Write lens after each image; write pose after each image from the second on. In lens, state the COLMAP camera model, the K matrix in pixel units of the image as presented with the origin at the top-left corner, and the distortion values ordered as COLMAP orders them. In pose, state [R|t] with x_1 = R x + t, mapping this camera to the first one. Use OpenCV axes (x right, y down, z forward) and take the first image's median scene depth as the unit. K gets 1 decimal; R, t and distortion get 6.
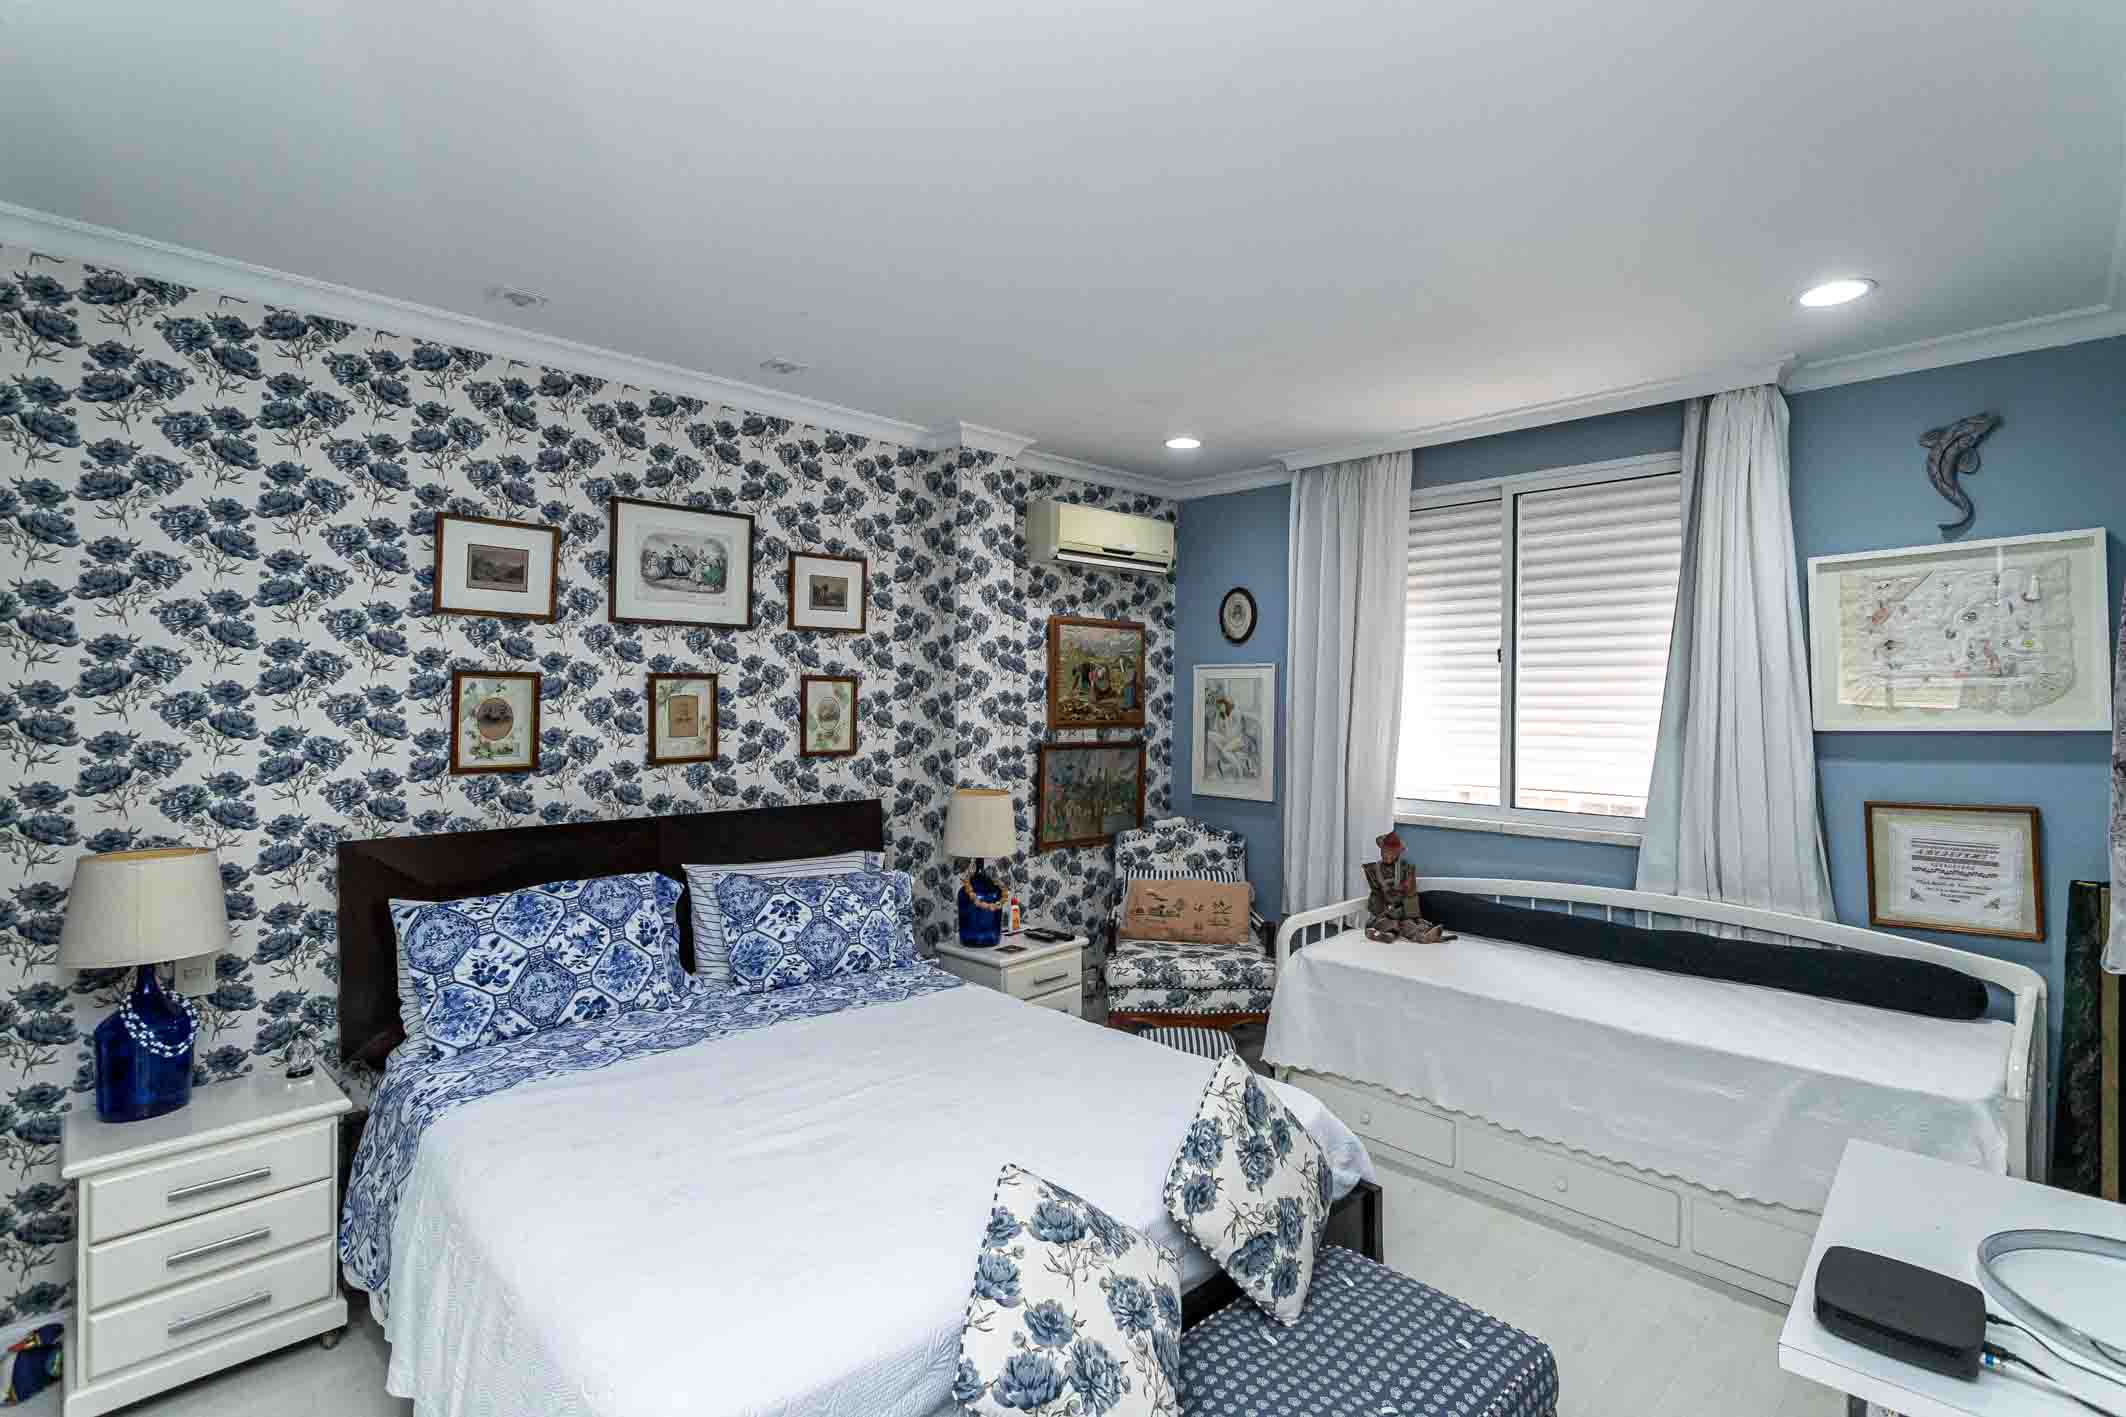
lens RADIAL K [[1012.2, 0, 1058.3], [0, 1012.2, 703.2], [0, 0, 1]] dist [0.001958, 0.000392]
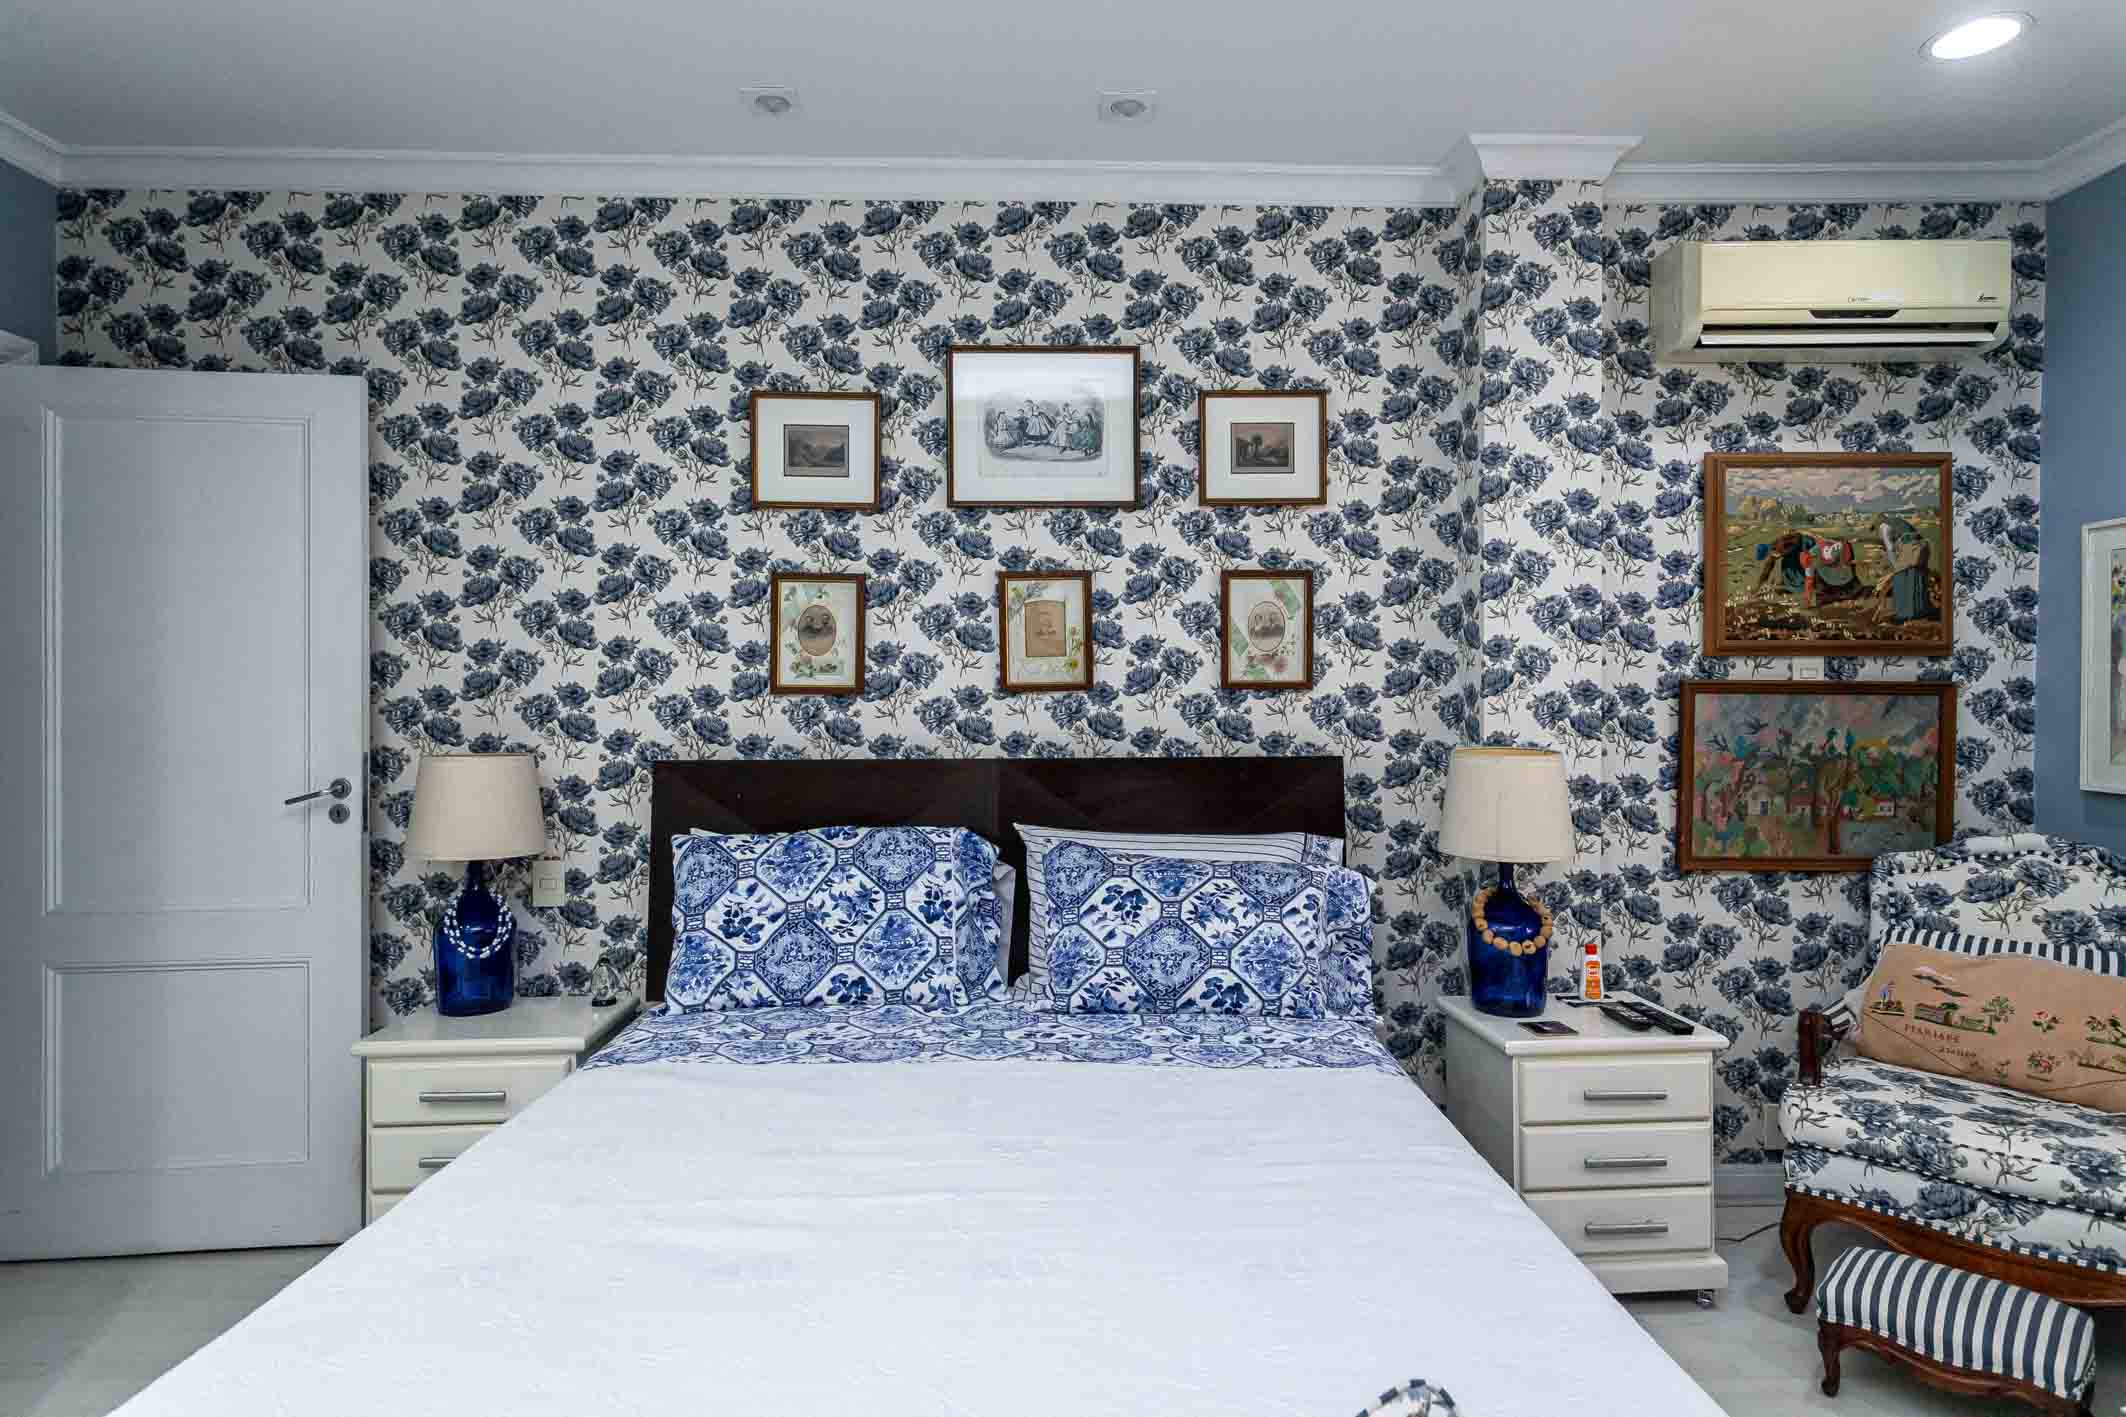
lens RADIAL K [[1113.8, 0, 1107.4], [0, 1113.8, 710.9], [0, 0, 1]] dist [-0.003062, 0.003050]
pose [[0.735687, -0.004397, -0.677308, 0.212702], [0.002458, 0.999990, -0.003821, 0.074147], [0.677317, 0.001147, 0.735690, 0.411346]]
